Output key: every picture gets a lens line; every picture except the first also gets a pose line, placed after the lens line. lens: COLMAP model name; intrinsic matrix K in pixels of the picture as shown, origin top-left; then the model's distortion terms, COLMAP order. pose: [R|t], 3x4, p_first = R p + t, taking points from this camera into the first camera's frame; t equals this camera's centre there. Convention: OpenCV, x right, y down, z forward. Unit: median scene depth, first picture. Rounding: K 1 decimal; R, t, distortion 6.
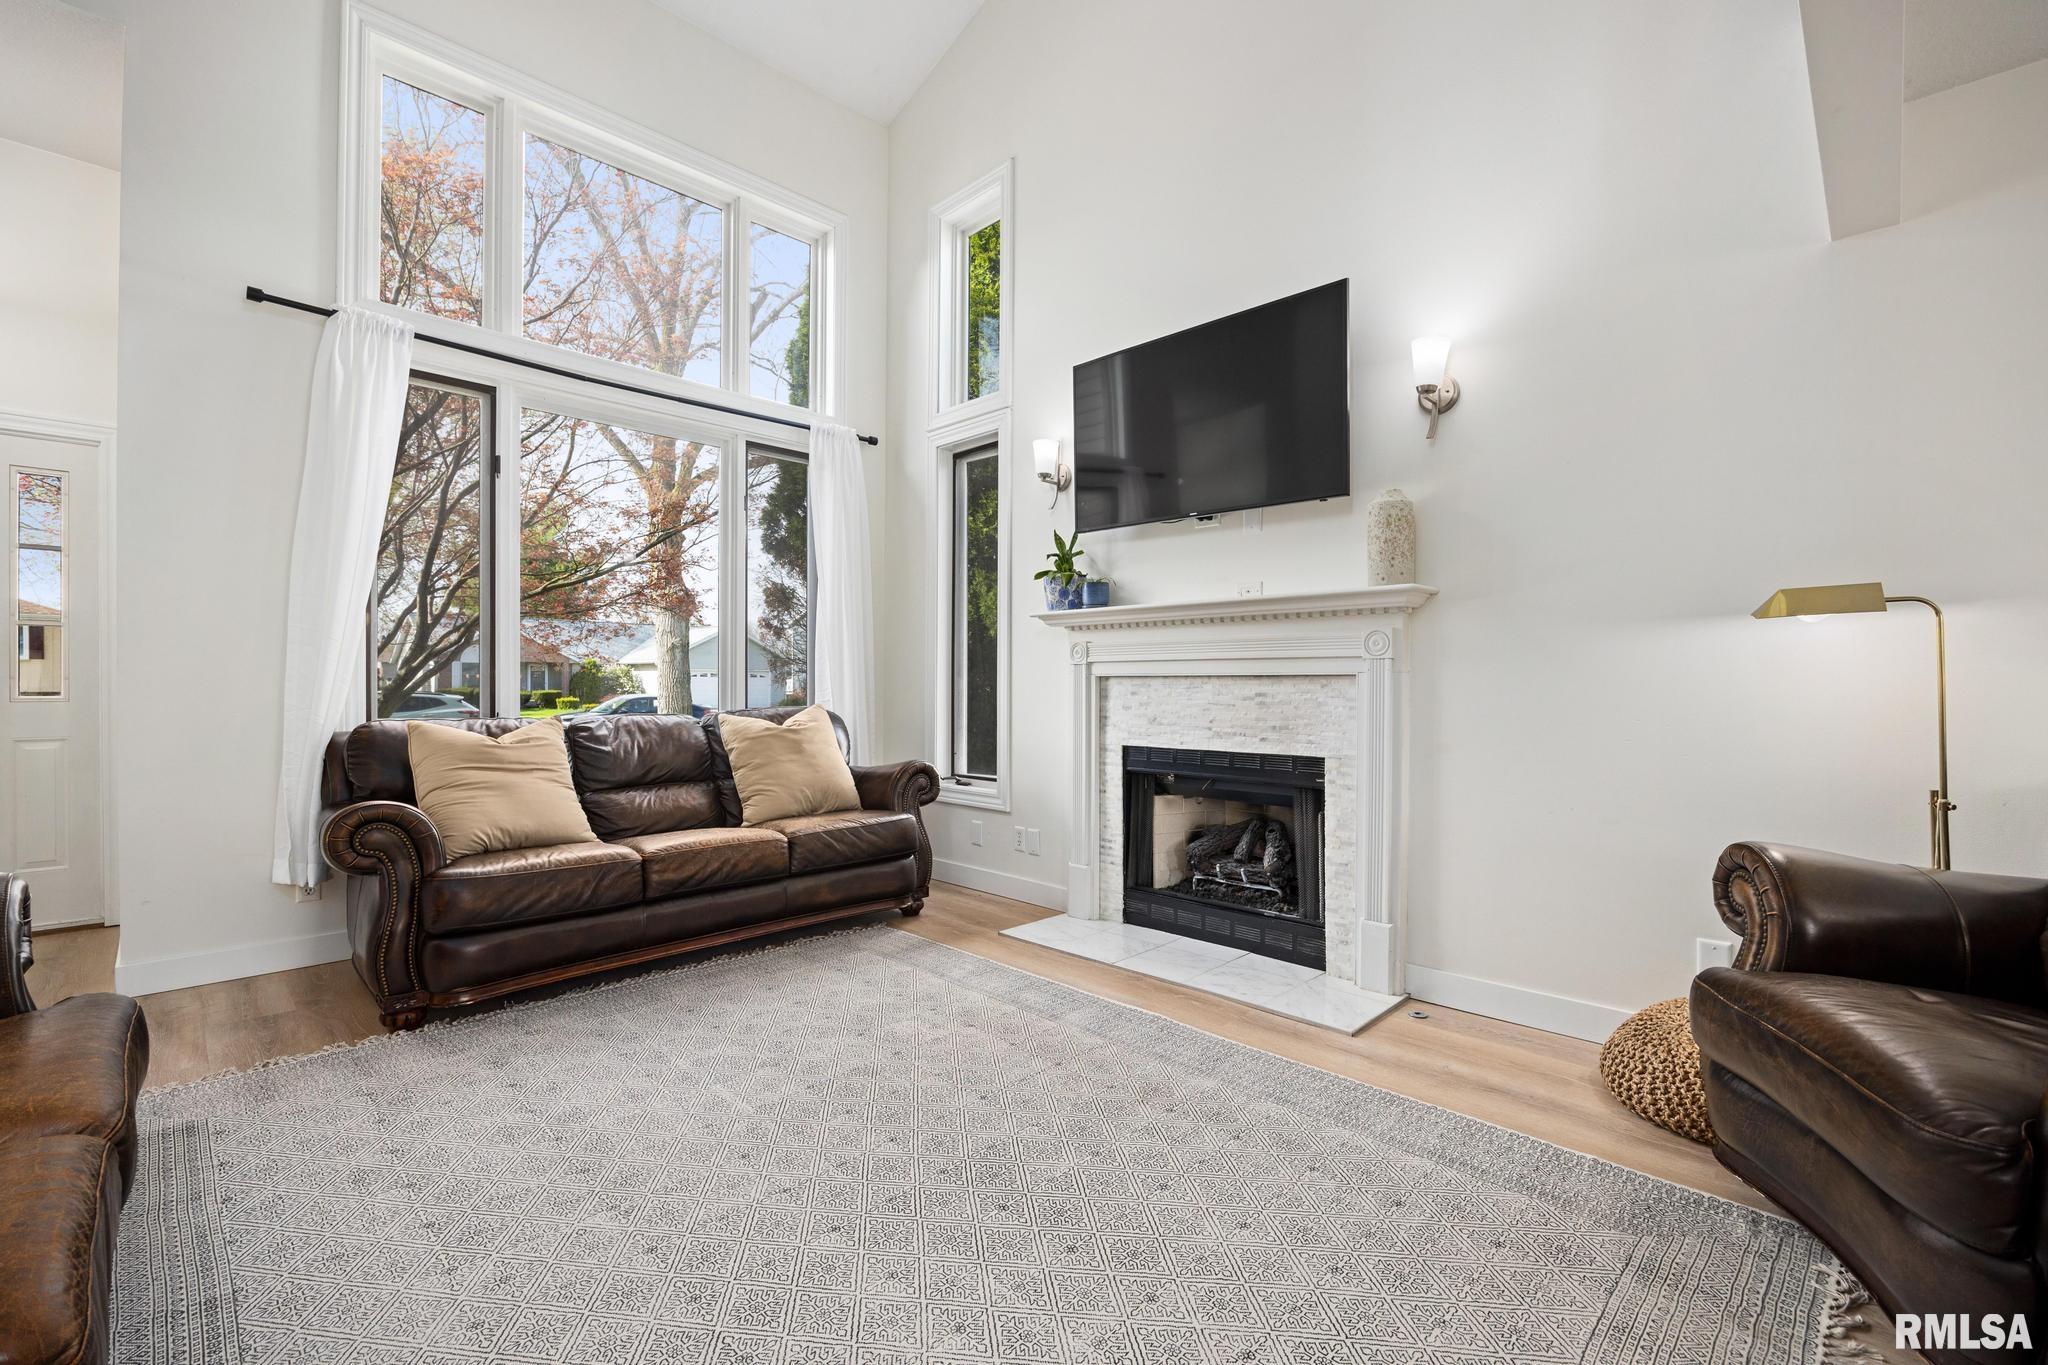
lens RADIAL K [[888.1, 0, 1057.1], [0, 888.1, 691.8], [0, 0, 1]] dist [-0.017558, 0.000063]
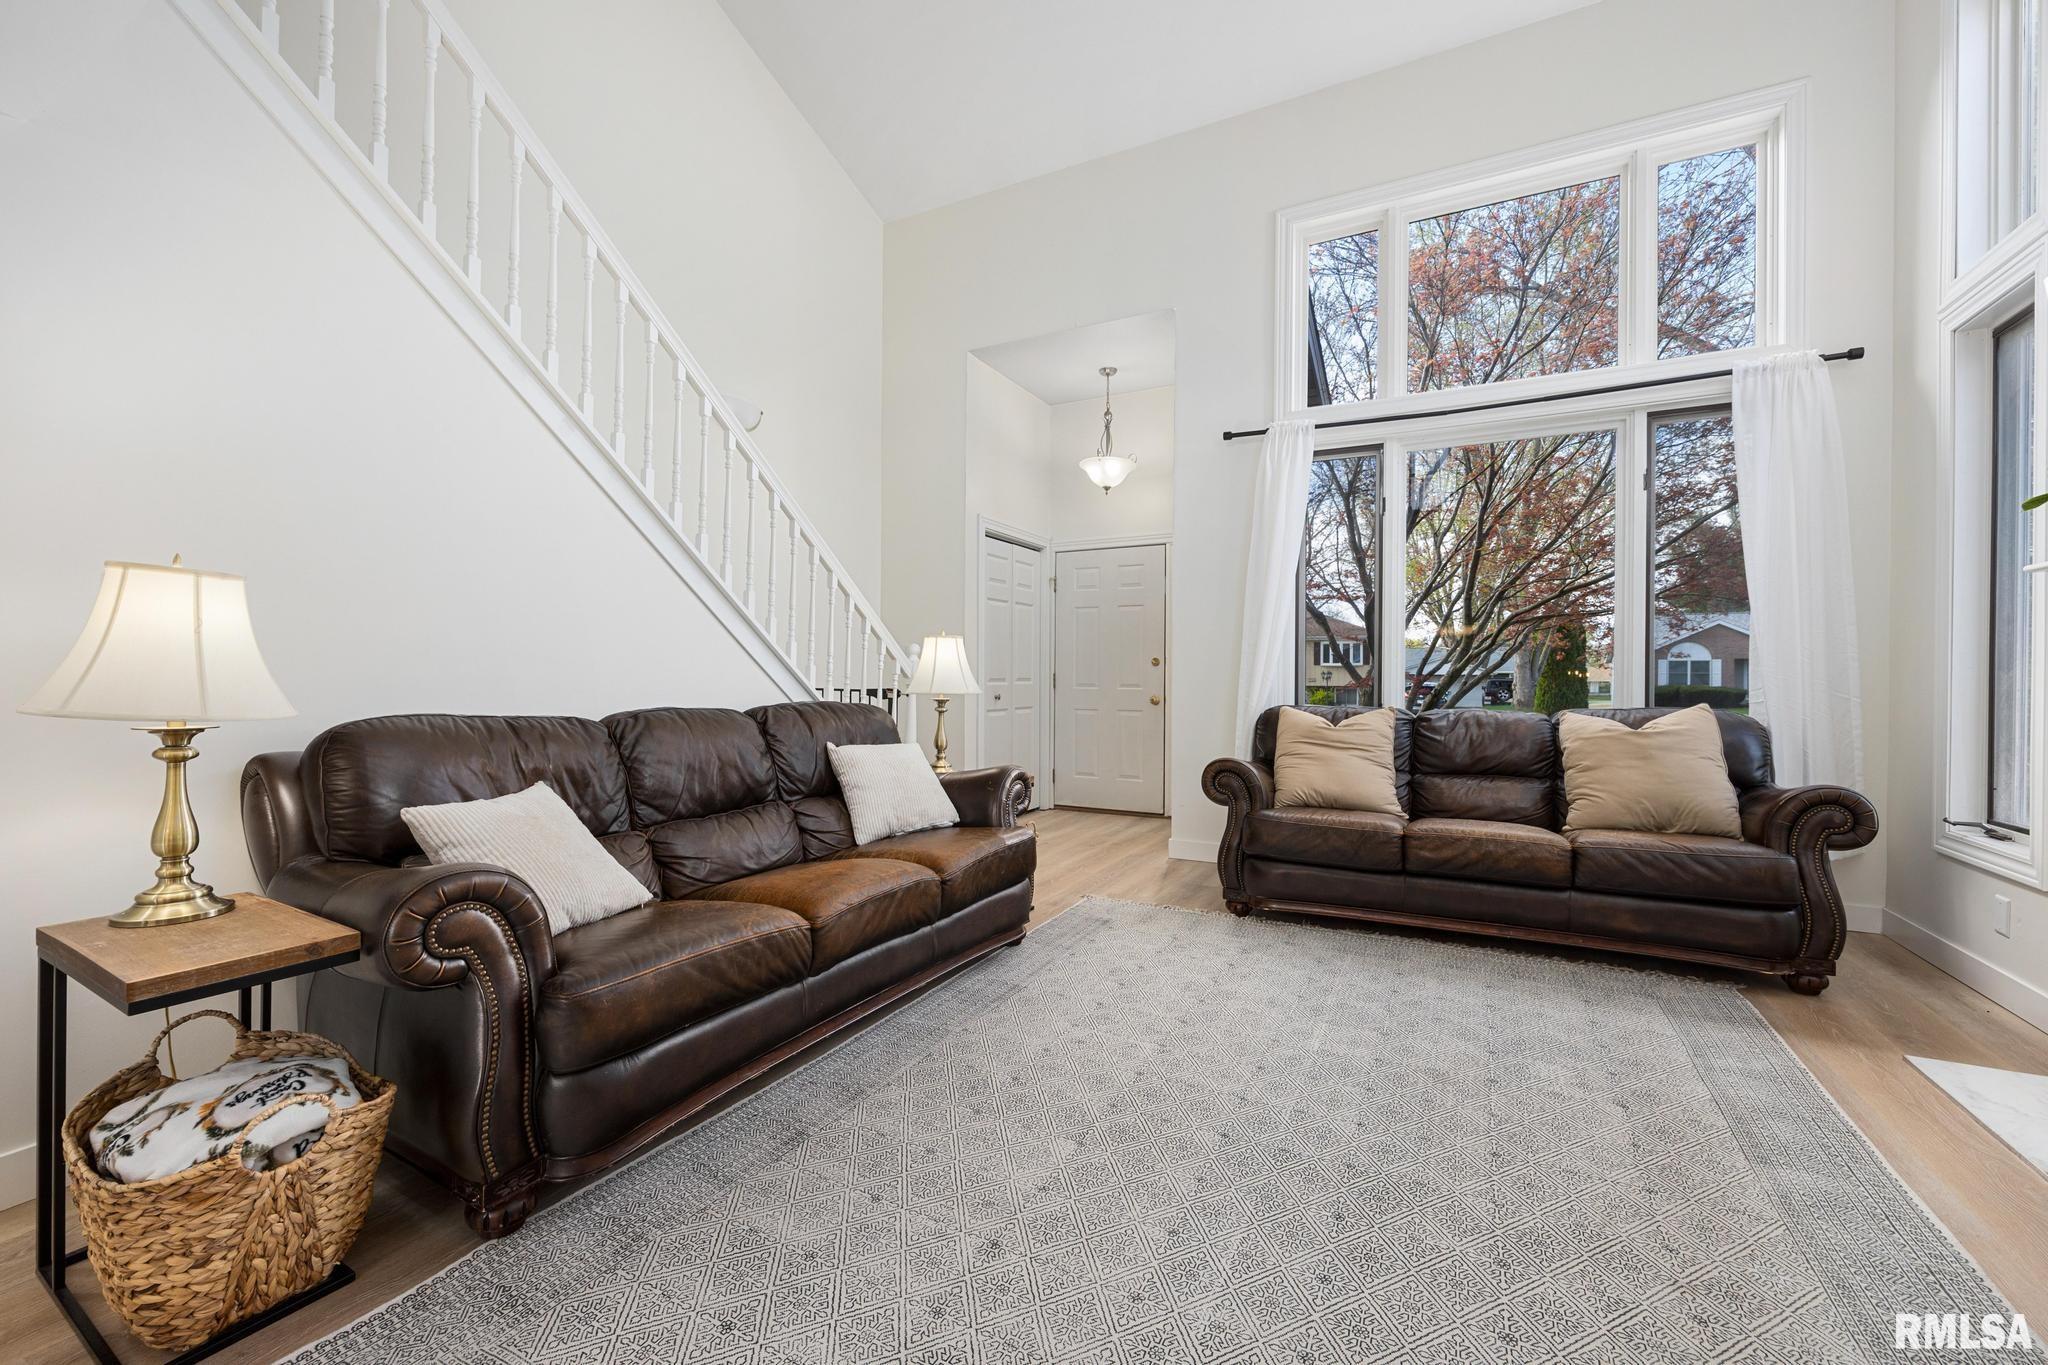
lens RADIAL K [[811.0, 0, 1014.8], [0, 811.0, 679.7], [0, 0, 1]] dist [-0.010198, -0.000083]
pose [[0.262116, -0.000675, -0.965036, 0.389391], [-0.011623, 0.999925, -0.003856, 0.000393], [0.964966, 0.012227, 0.262089, 0.231274]]
